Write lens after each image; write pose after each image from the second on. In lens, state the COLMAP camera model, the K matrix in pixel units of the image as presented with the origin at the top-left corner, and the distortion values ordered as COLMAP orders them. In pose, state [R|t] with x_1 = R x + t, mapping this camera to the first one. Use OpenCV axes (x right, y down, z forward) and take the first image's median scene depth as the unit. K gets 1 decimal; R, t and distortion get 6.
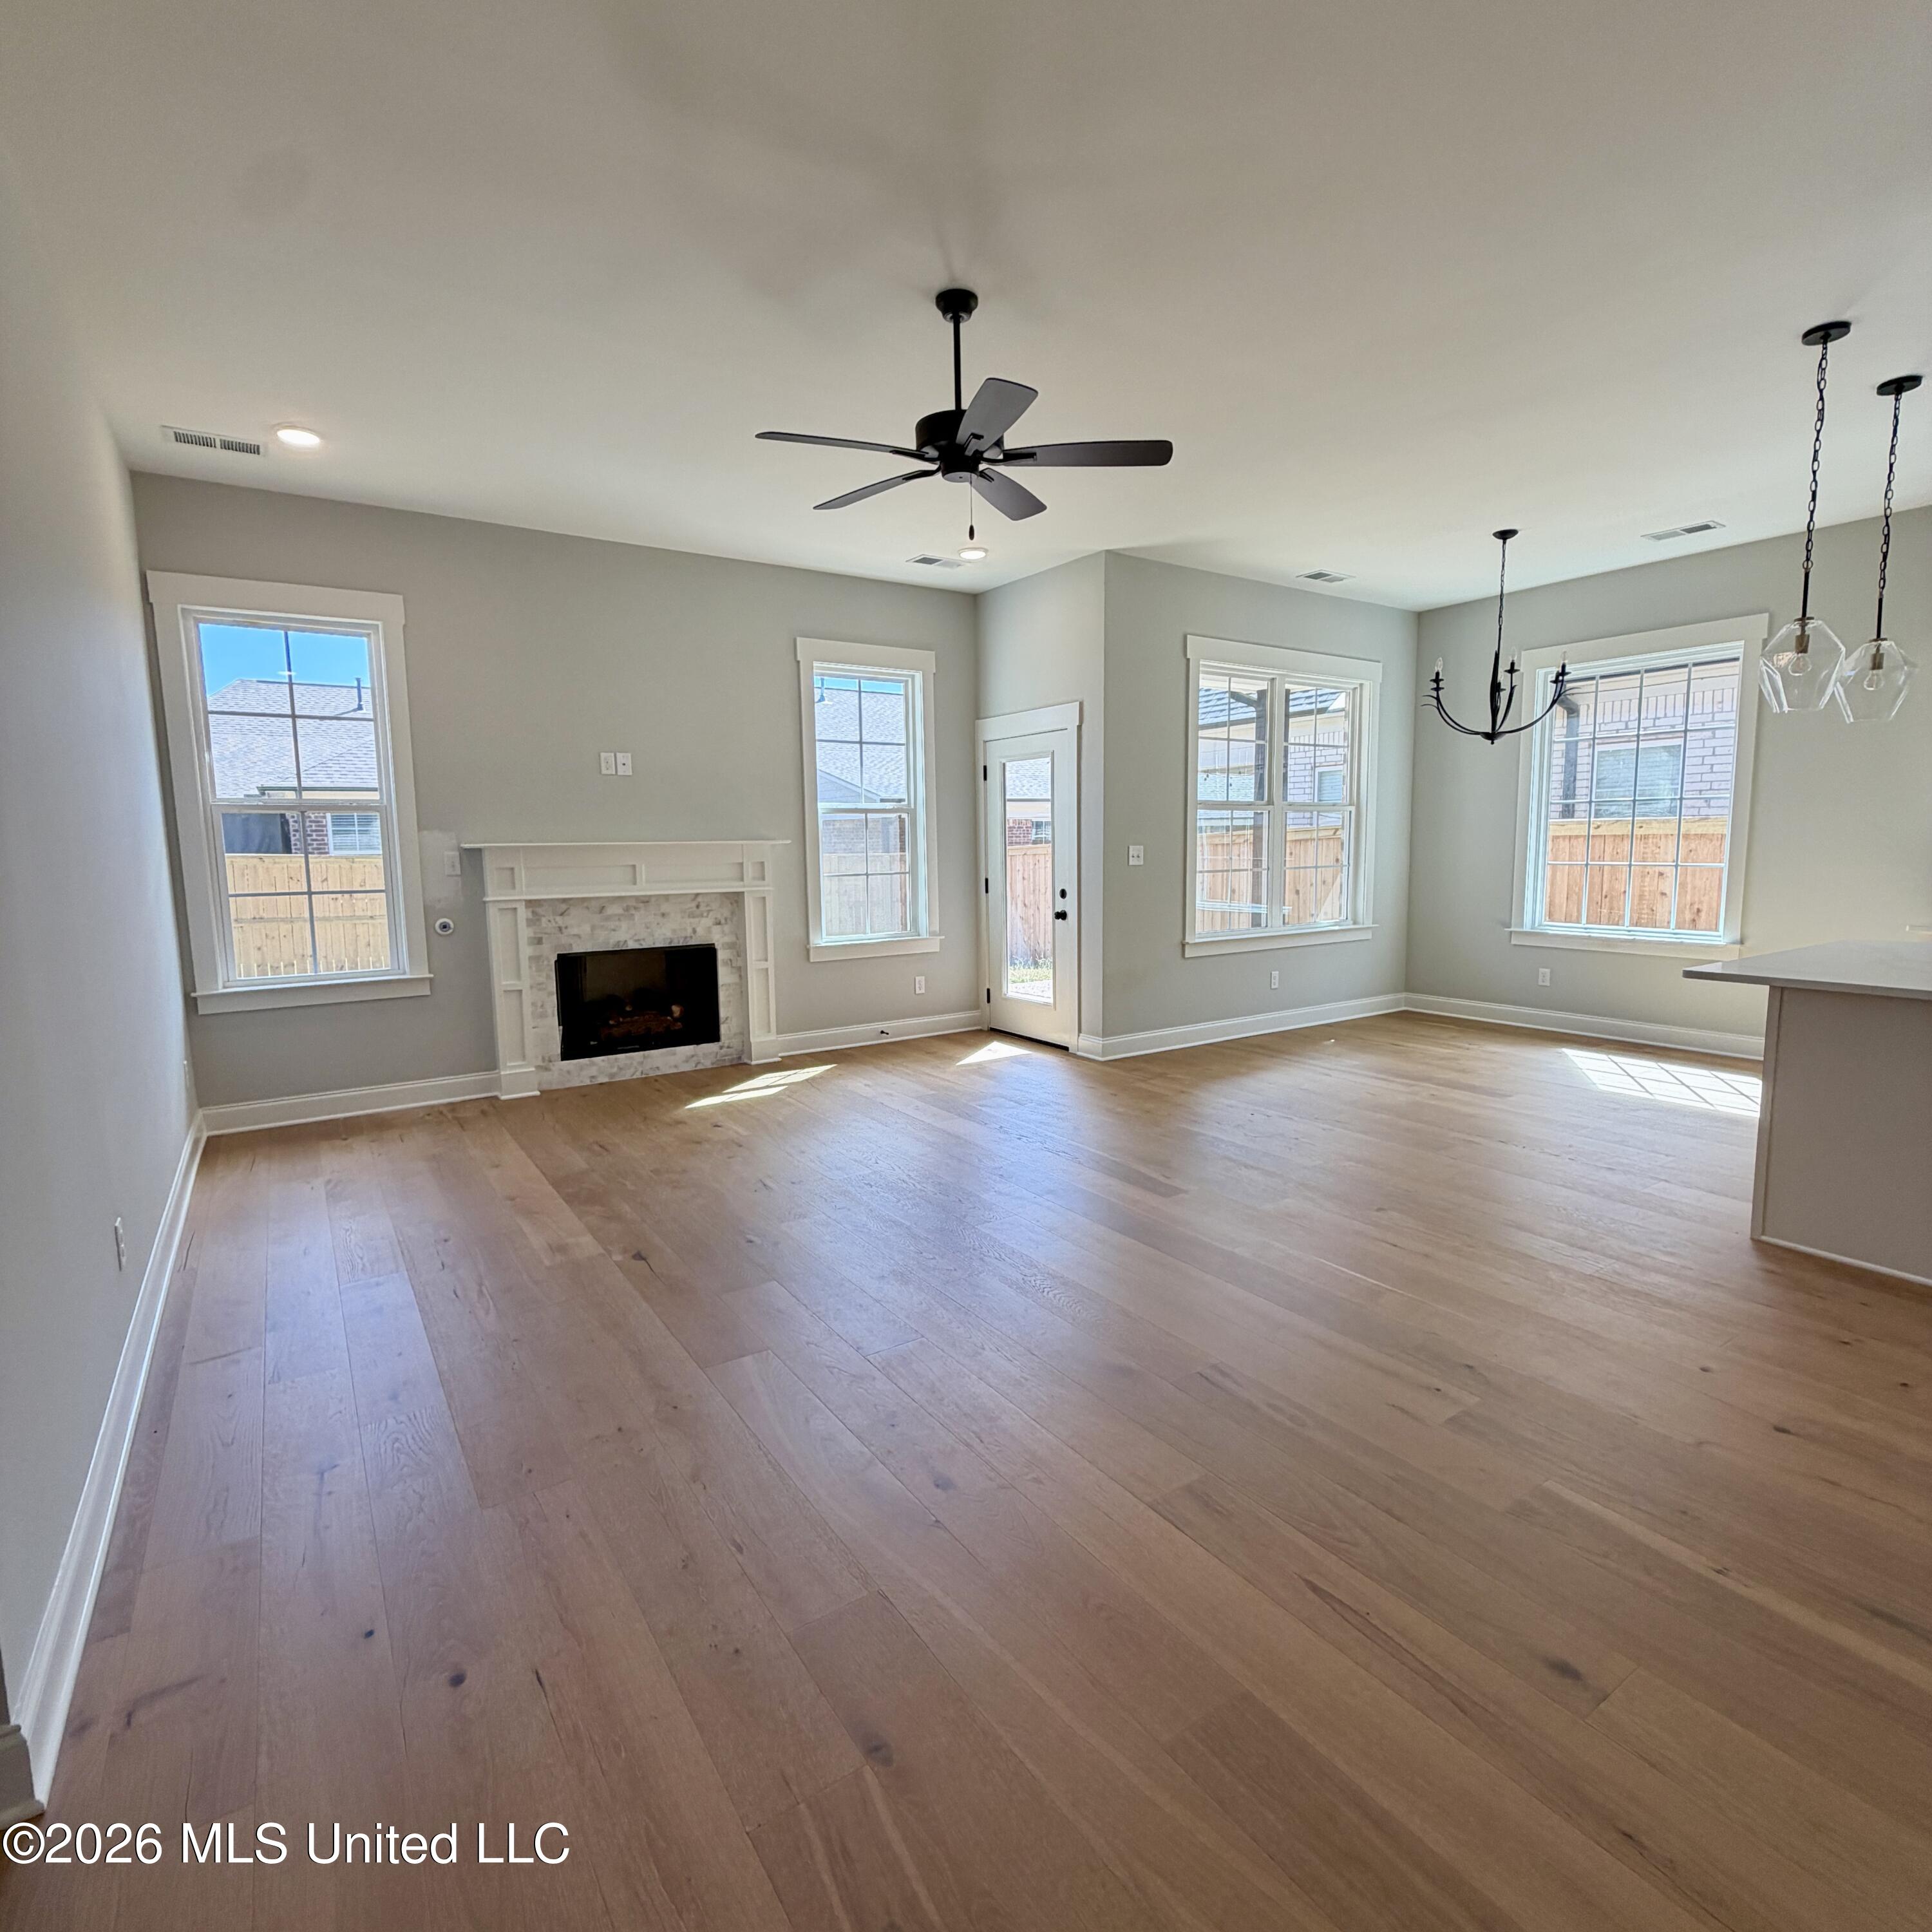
lens RADIAL K [[1025.4, 0, 968.2], [0, 1025.4, 954.1], [0, 0, 1]] dist [0.001988, 0.000031]
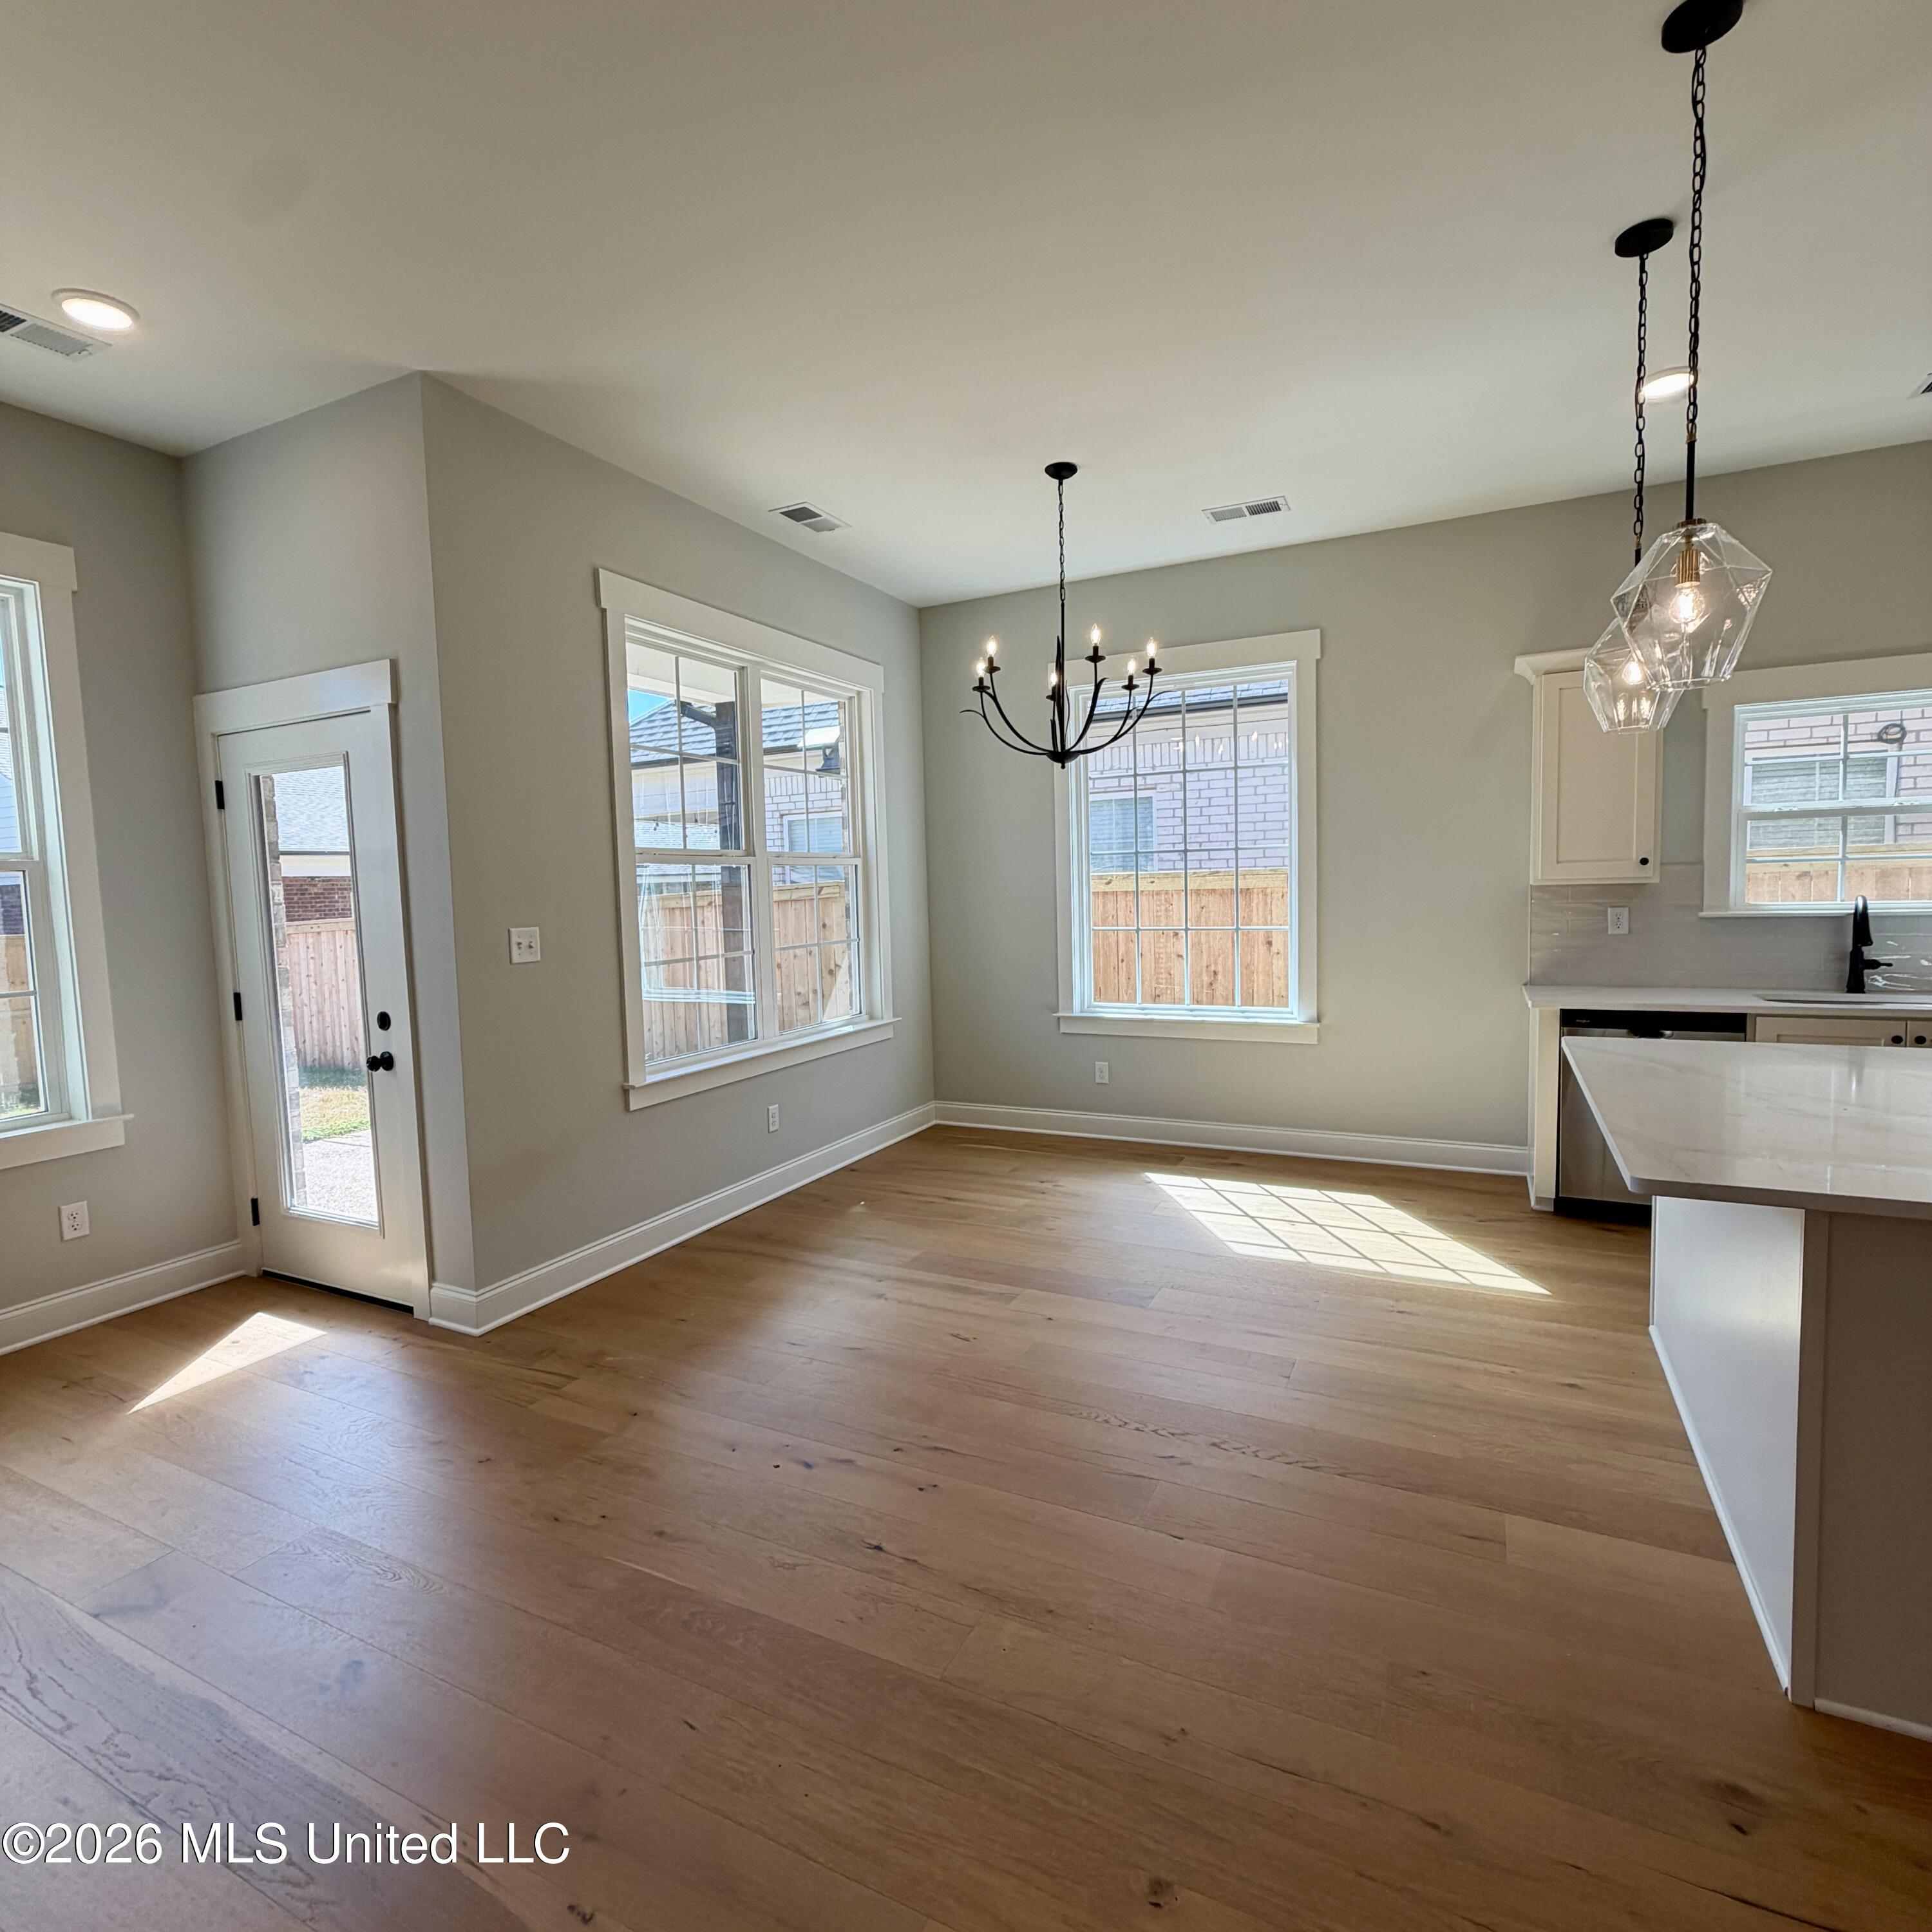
lens RADIAL K [[1025.4, 0, 968.2], [0, 1025.4, 954.1], [0, 0, 1]] dist [0.001988, 0.000031]
pose [[0.870155, -0.045391, 0.490683, 0.097940], [0.071331, 0.996863, -0.034279, -0.054279], [-0.487588, 0.064829, 0.870664, 0.395049]]
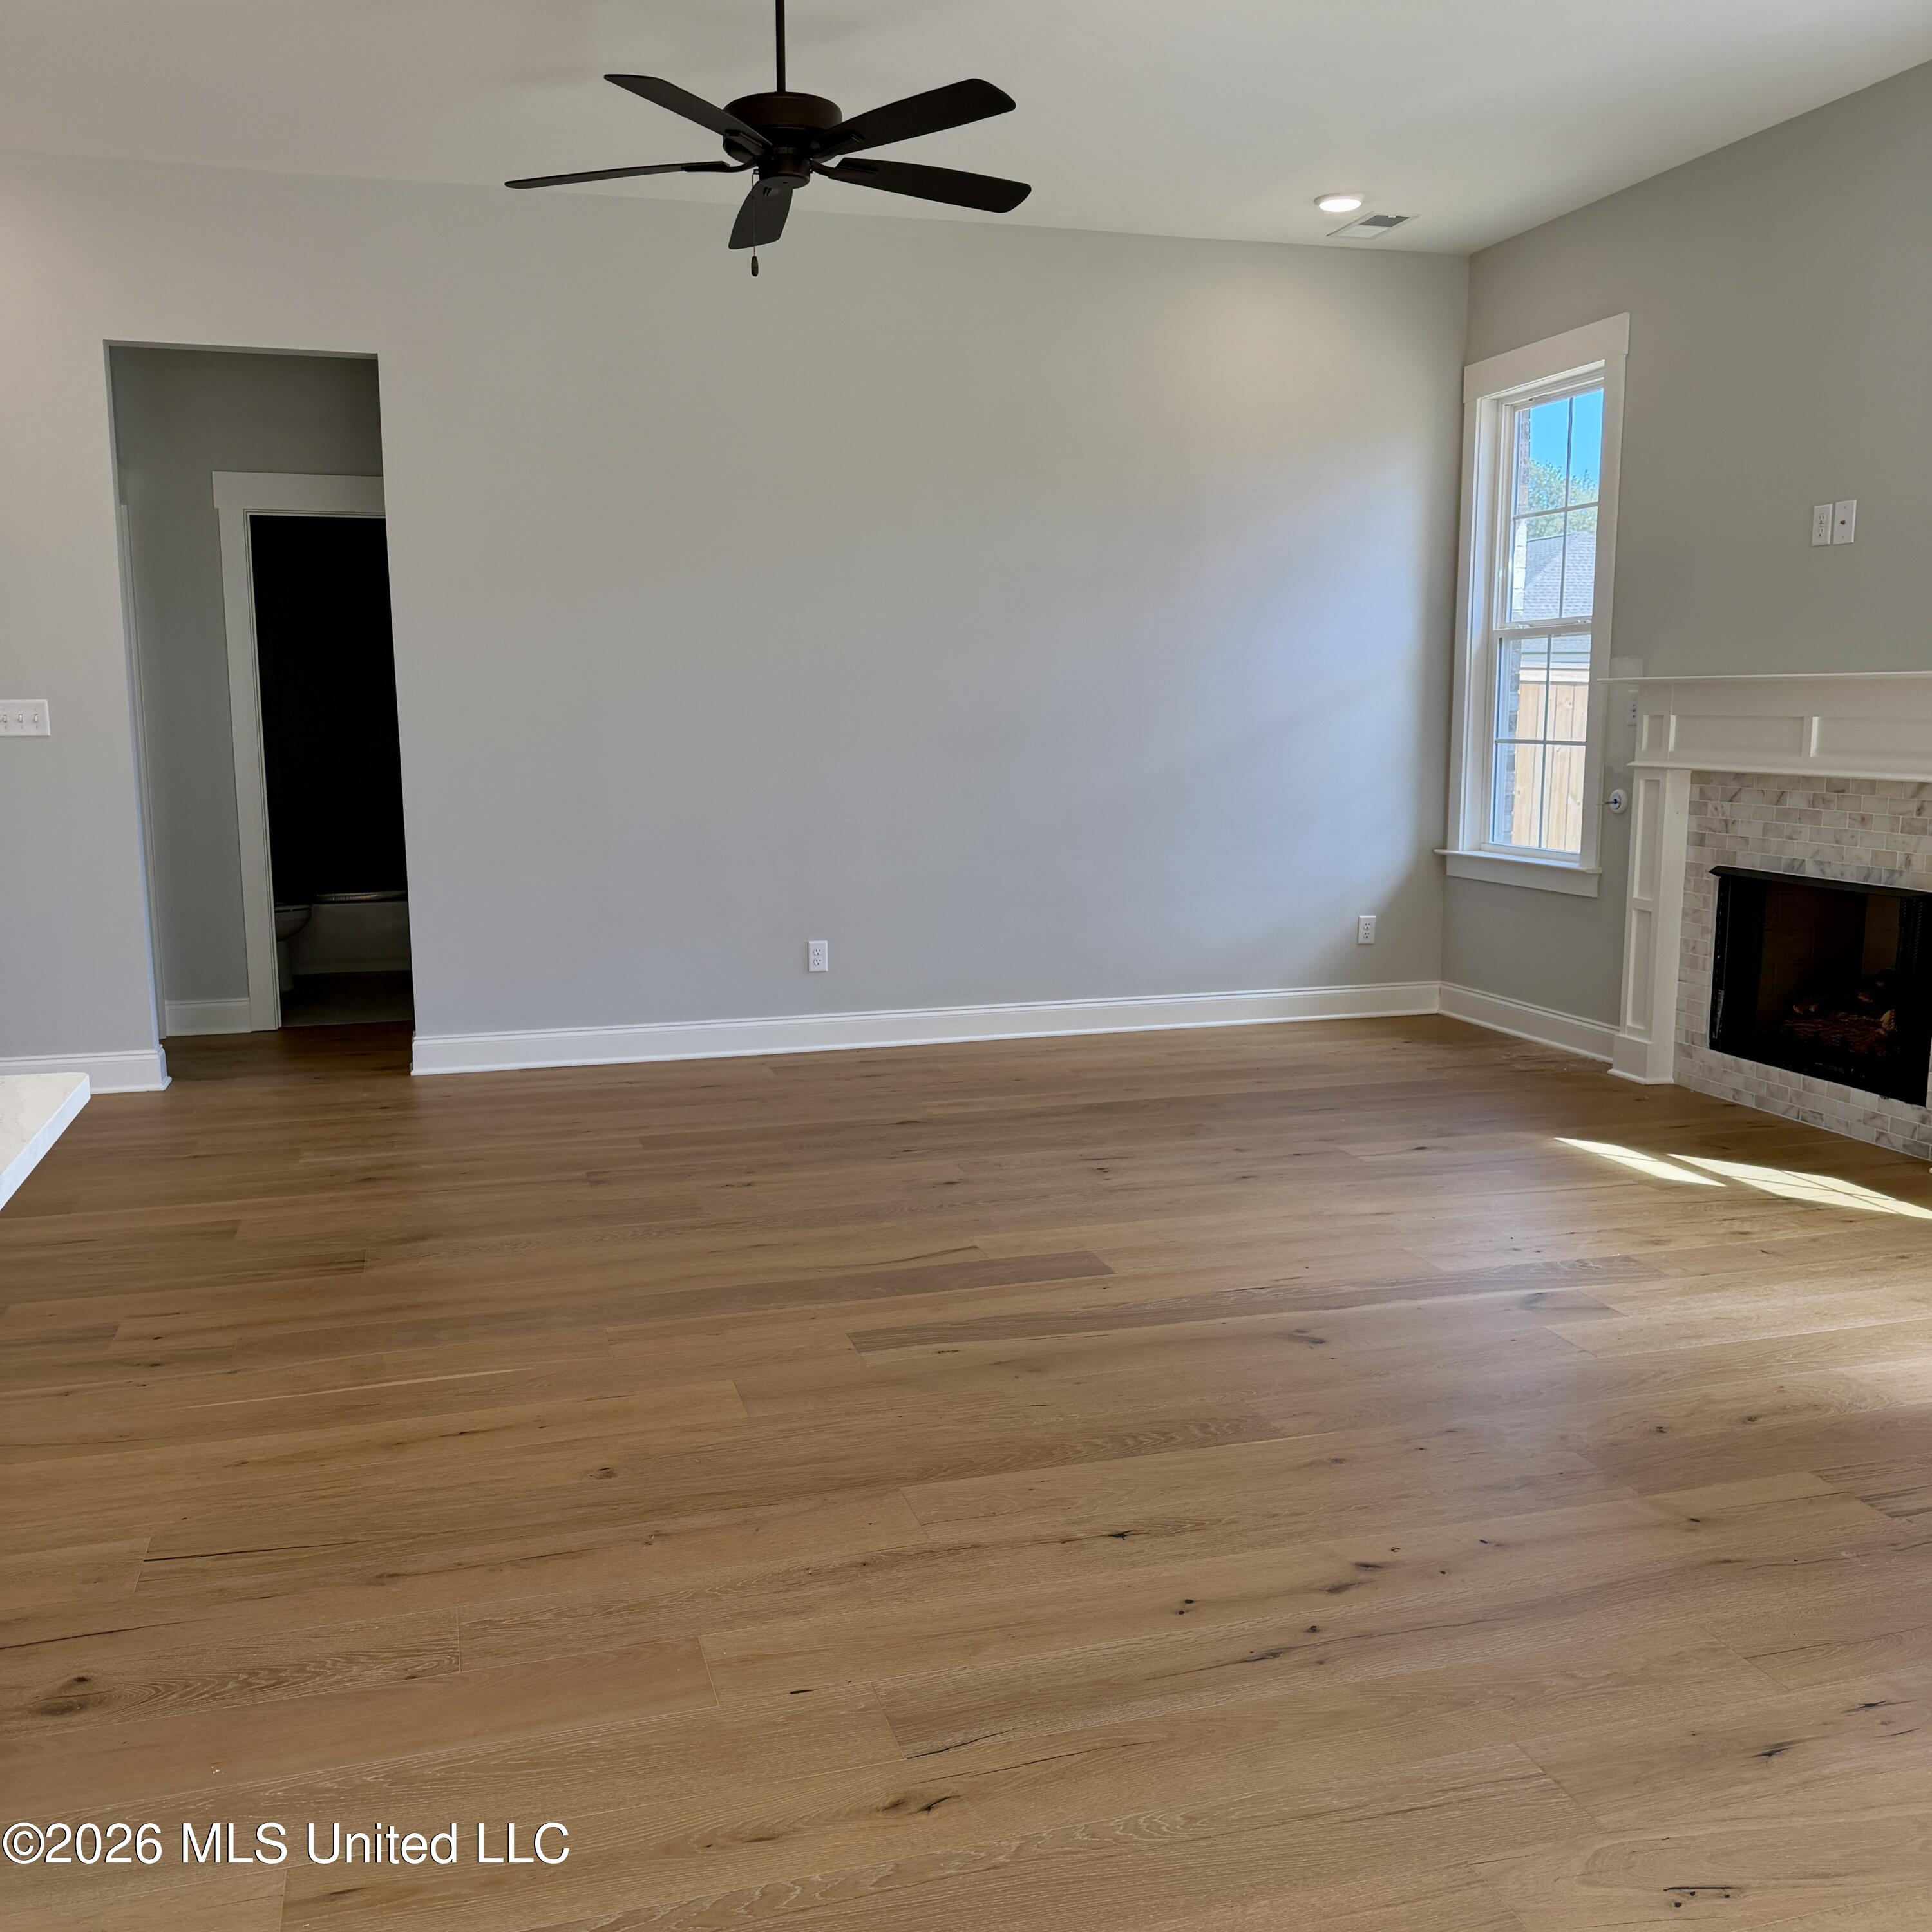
lens RADIAL K [[1790.9, 0, 957.7], [0, 1790.9, 976.9], [0, 0, 1]] dist [0.168570, -0.302047]
pose [[-0.300766, 0.157690, -0.940571, 0.641424], [-0.098592, 0.975810, 0.195125, -0.088099], [0.948588, 0.151419, -0.277944, 0.786383]]
